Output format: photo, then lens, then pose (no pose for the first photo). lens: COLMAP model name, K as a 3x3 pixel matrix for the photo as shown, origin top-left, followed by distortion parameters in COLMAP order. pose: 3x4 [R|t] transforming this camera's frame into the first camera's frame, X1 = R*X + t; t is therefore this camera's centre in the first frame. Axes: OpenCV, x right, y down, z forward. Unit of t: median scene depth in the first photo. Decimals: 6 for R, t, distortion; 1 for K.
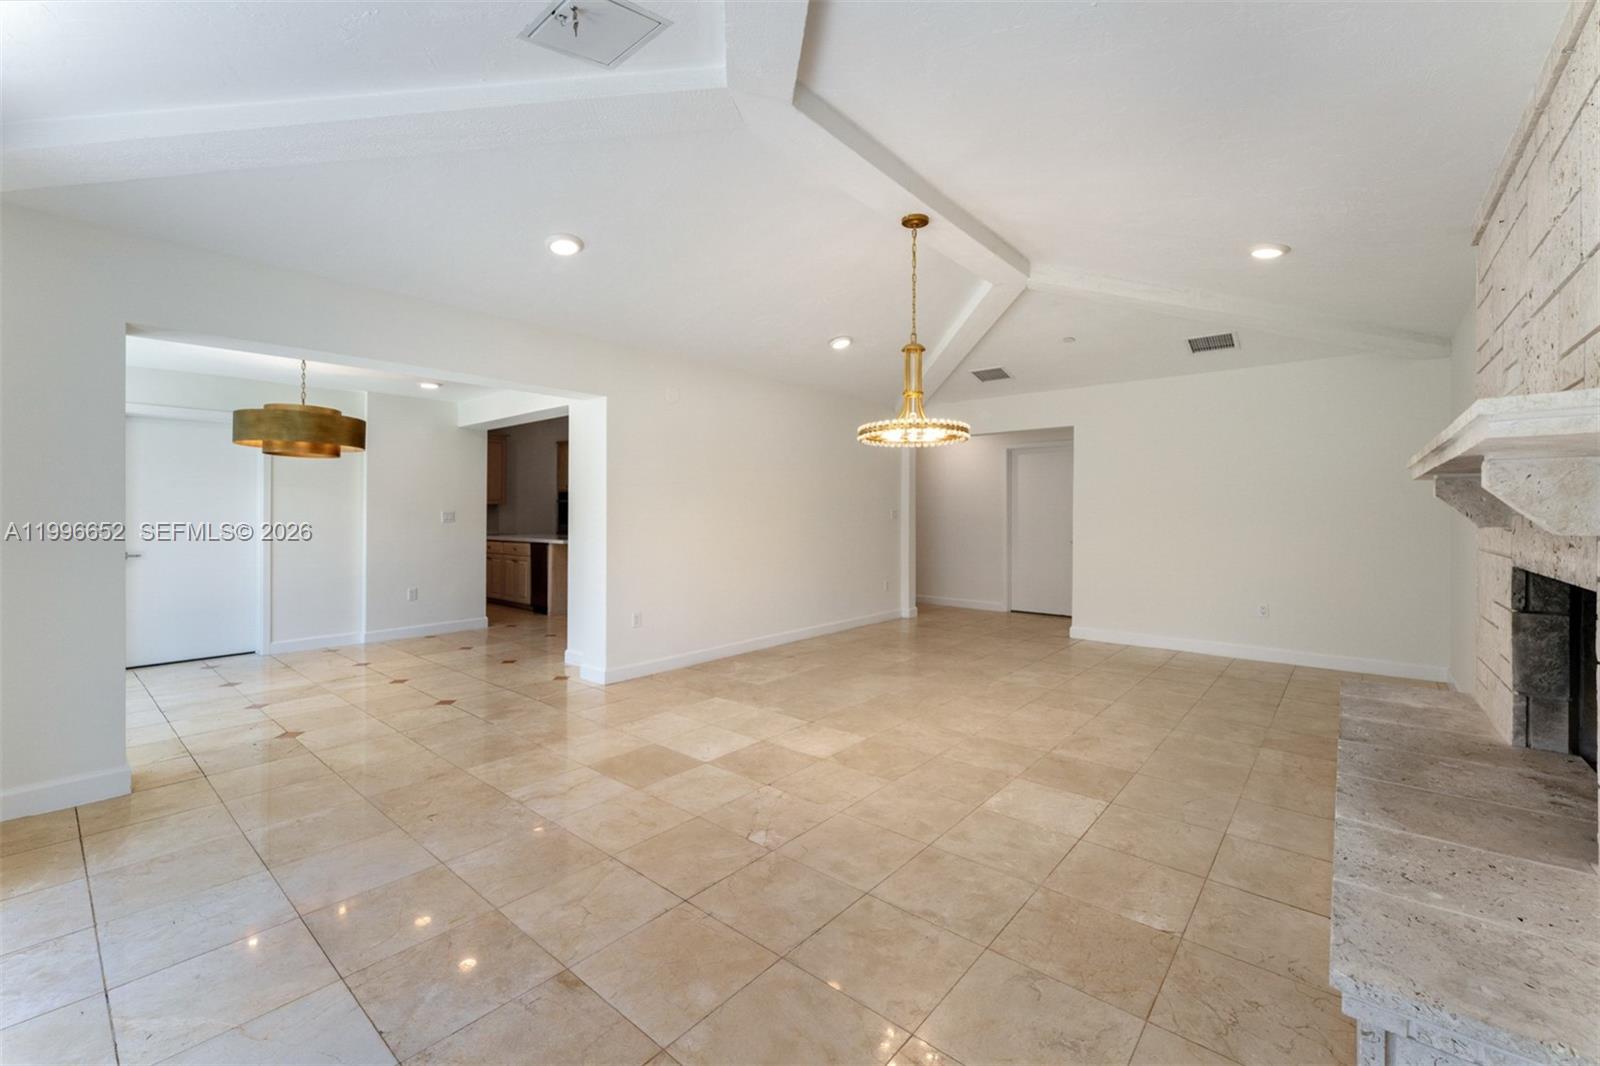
lens RADIAL K [[655.4, 0, 794.1], [0, 655.4, 513.1], [0, 0, 1]] dist [0.000512, 0.000023]
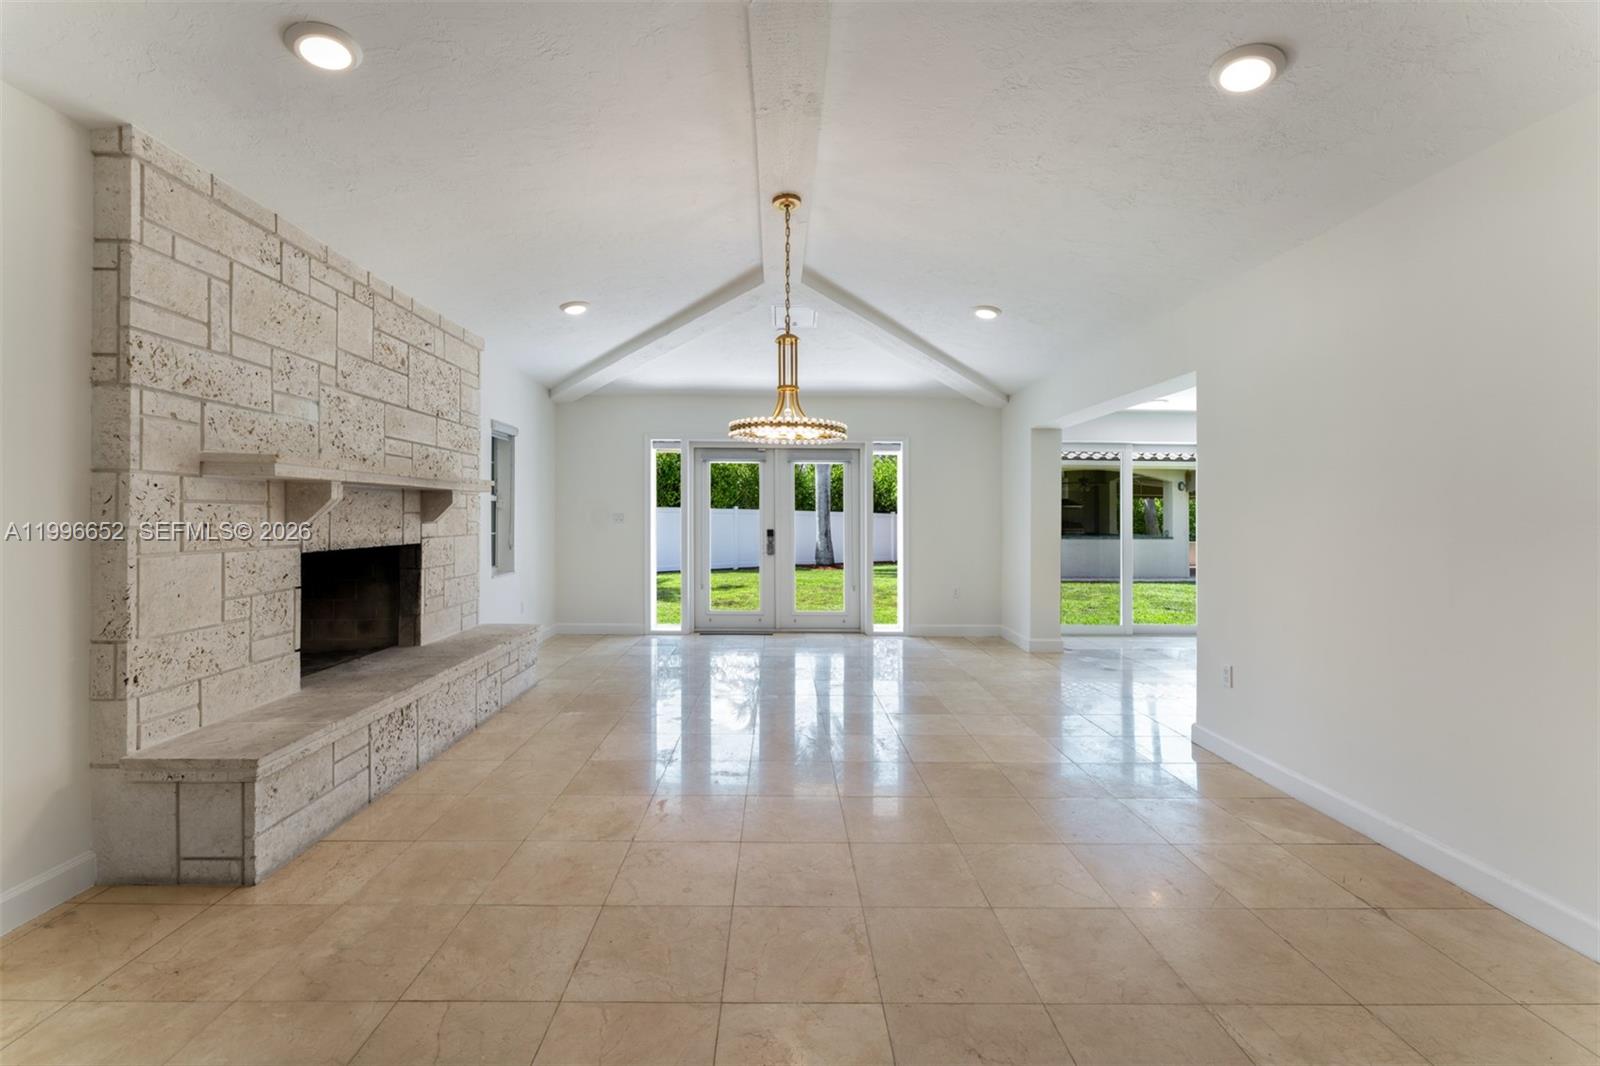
lens RADIAL K [[655.4, 0, 794.1], [0, 655.4, 513.1], [0, 0, 1]] dist [0.000512, 0.000023]
pose [[-0.745688, -0.009655, -0.666225, 0.810192], [-0.008541, 0.999951, -0.004932, -0.003246], [0.666241, 0.002012, -0.745734, 1.728409]]
